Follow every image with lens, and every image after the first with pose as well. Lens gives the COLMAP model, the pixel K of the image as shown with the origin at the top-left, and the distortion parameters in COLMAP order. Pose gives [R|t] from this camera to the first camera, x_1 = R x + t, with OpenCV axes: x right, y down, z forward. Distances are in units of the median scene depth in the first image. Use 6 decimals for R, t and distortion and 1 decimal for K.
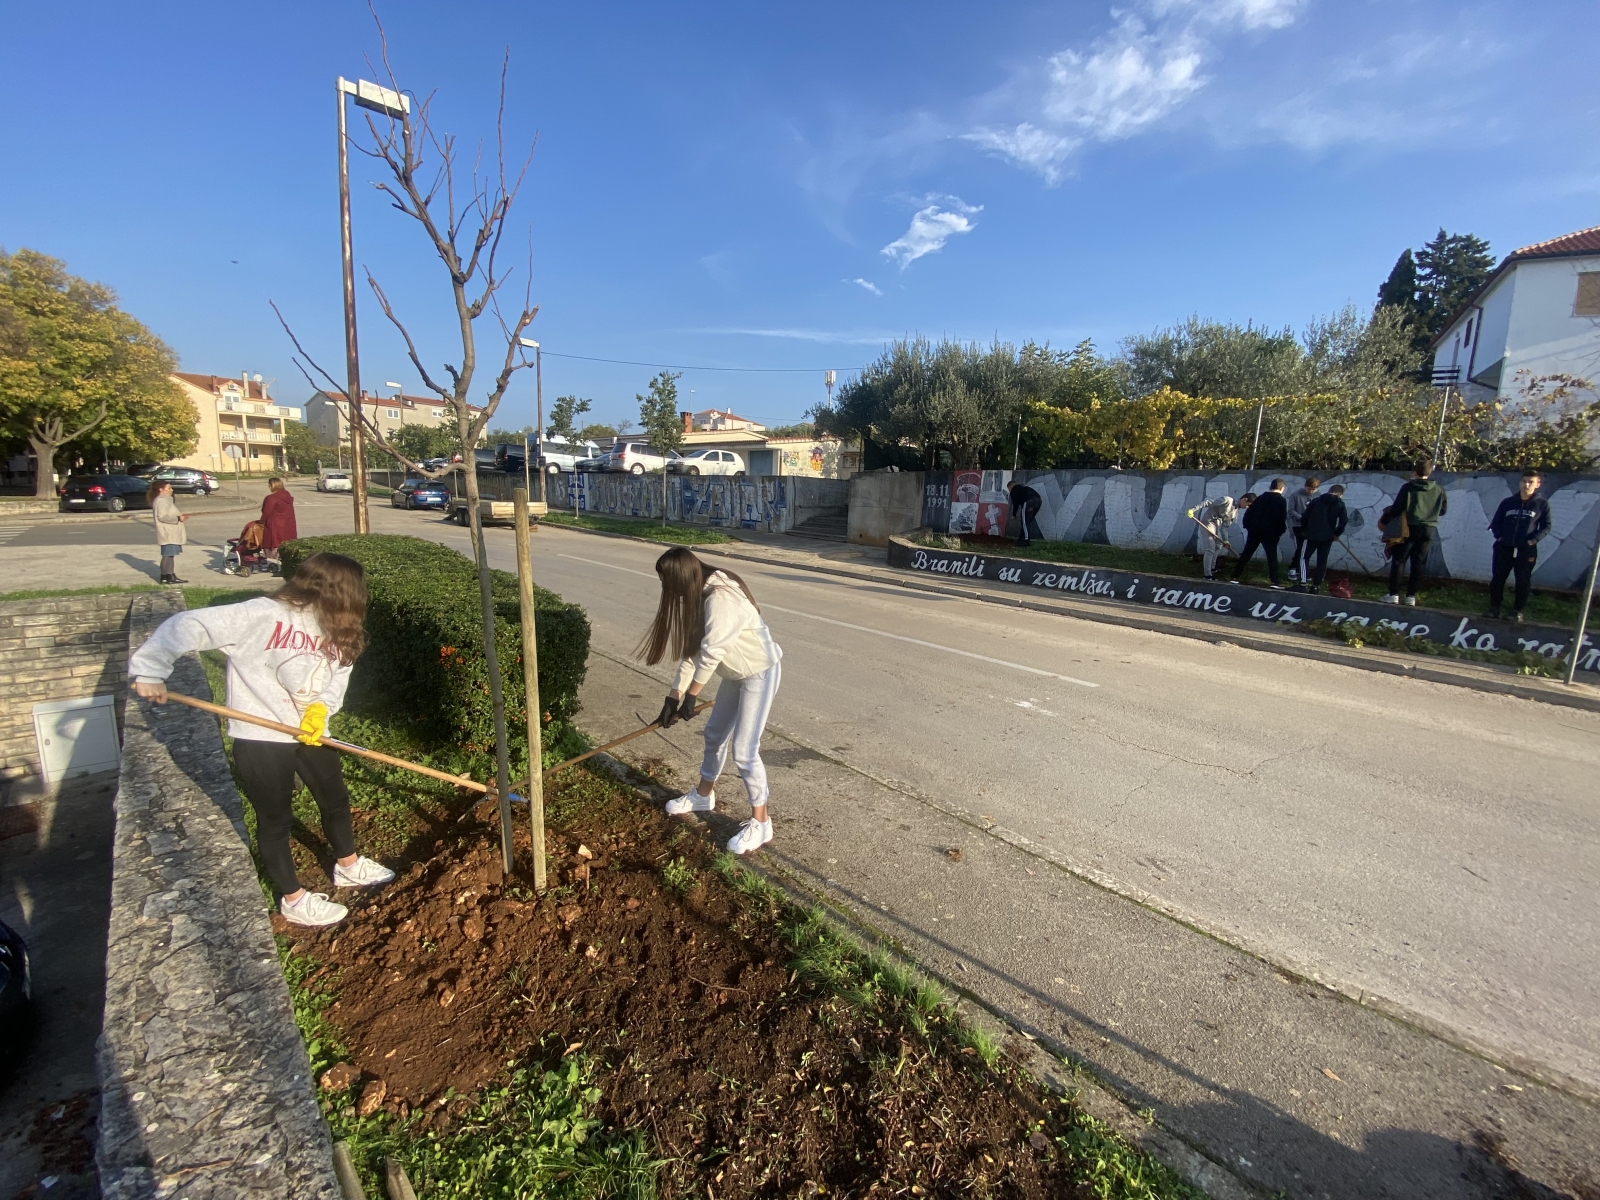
lens RADIAL K [[688.9, 0, 827.5], [0, 688.9, 614.1], [0, 0, 1]] dist [0.072473, -0.042261]
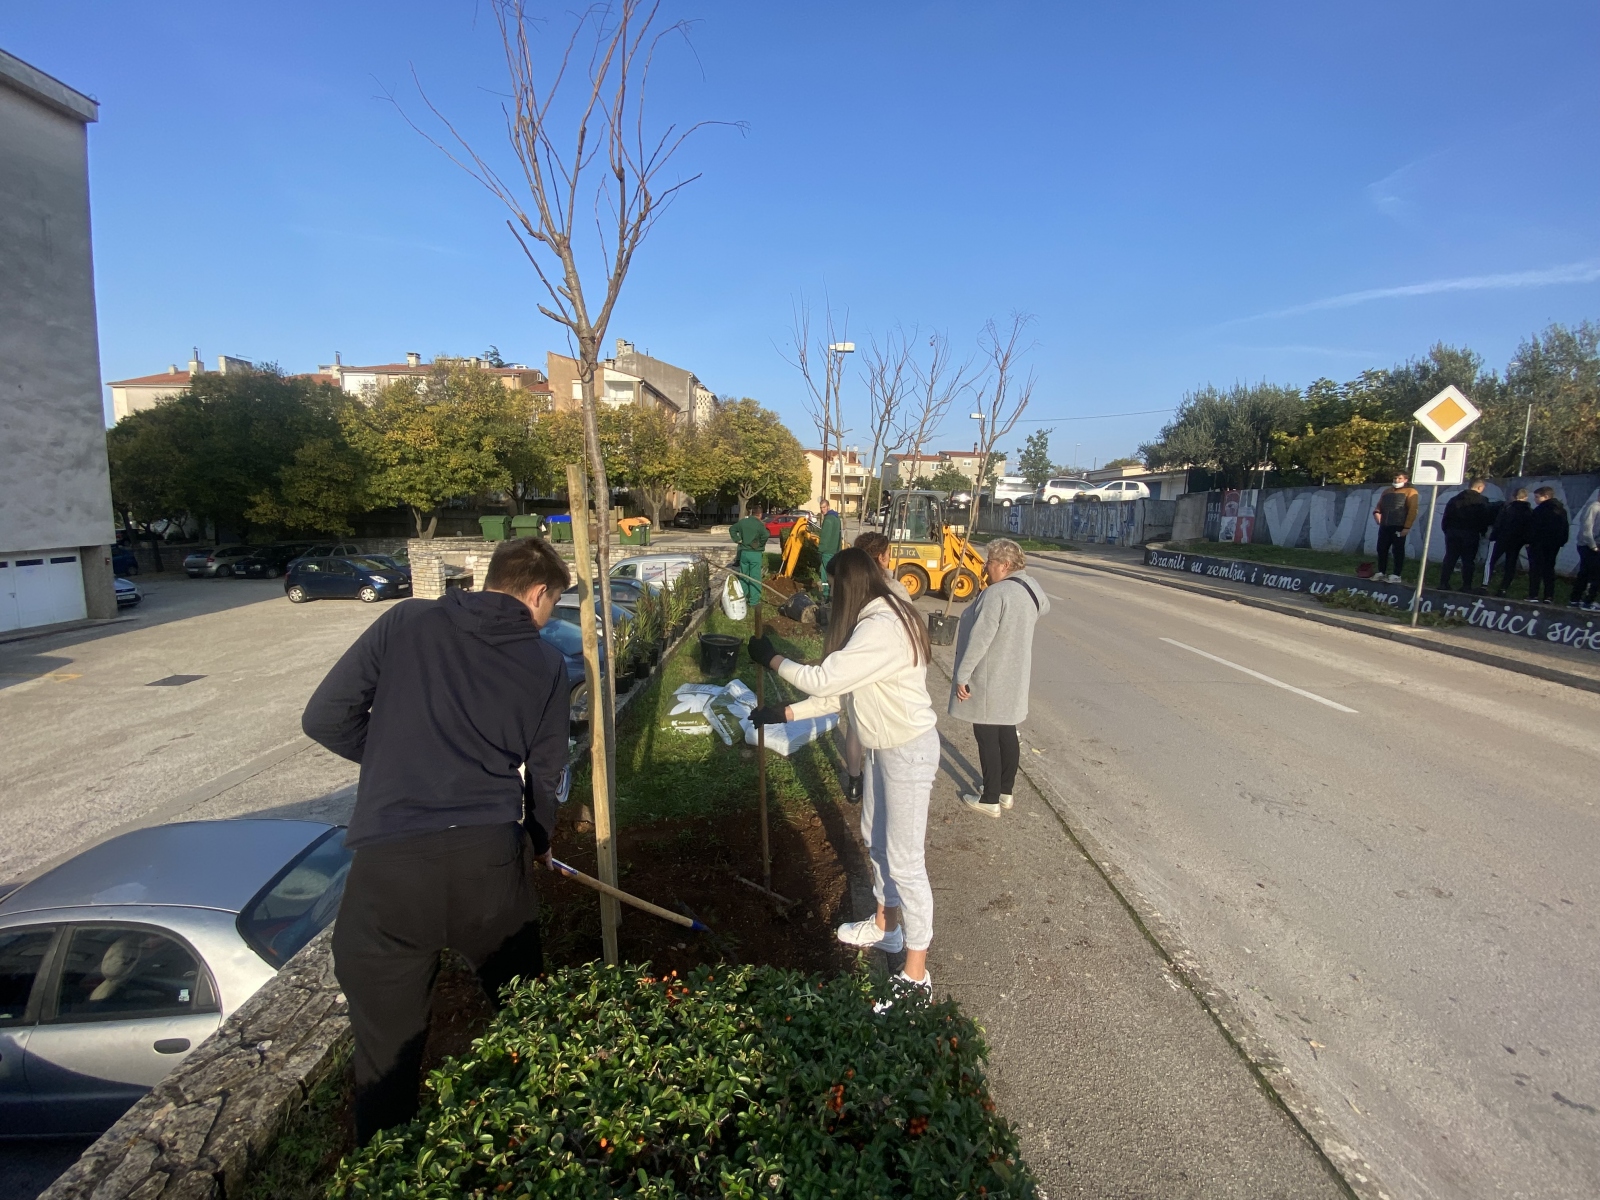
lens RADIAL K [[668.3, 0, 799.8], [0, 668.3, 611.0], [0, 0, 1]] dist [0.068057, -0.050636]
pose [[0.728435, 0.081997, -0.680191, 0.334268], [-0.114587, 0.993409, -0.002958, 0.065365], [0.675465, 0.080096, 0.733029, -0.261744]]
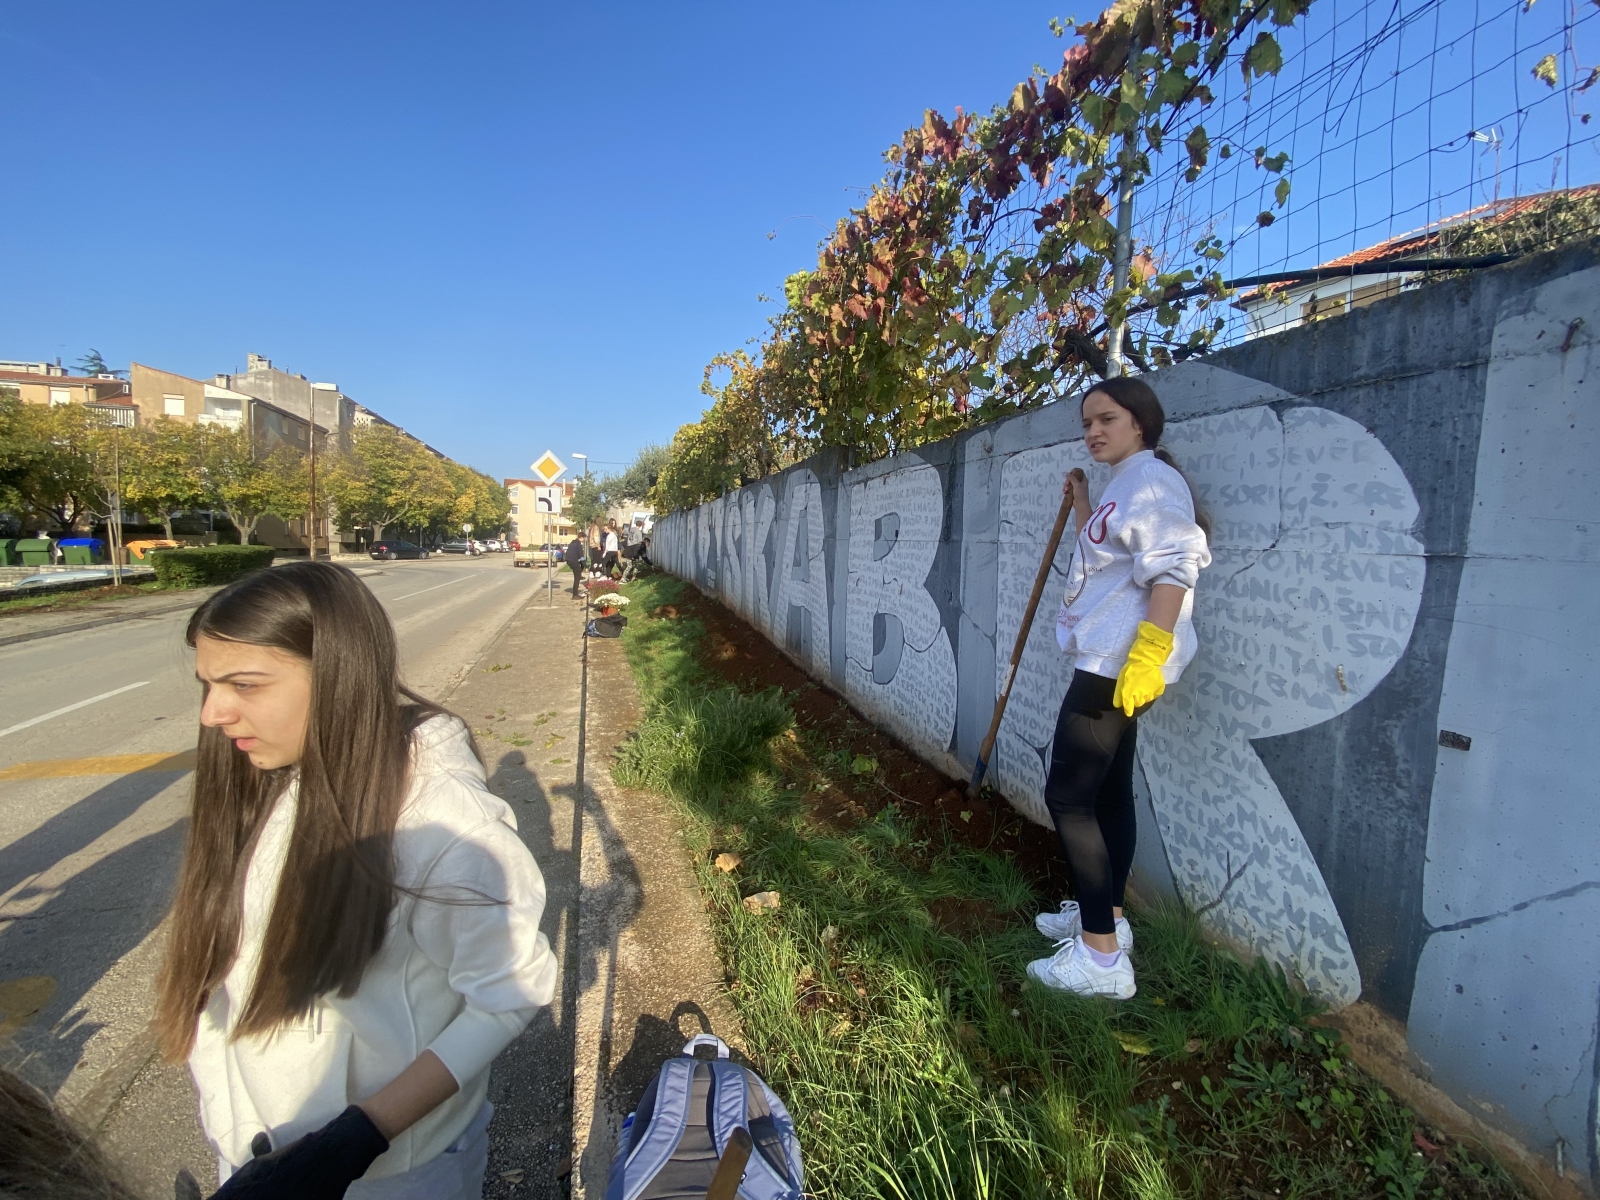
lens RADIAL K [[668.3, 0, 799.8], [0, 668.3, 611.0], [0, 0, 1]] dist [0.068057, -0.050636]
pose [[0.901814, 0.030066, -0.431078, 0.824530], [-0.073547, 0.993701, -0.084553, 0.068703], [0.425821, 0.107956, 0.898344, -0.151899]]
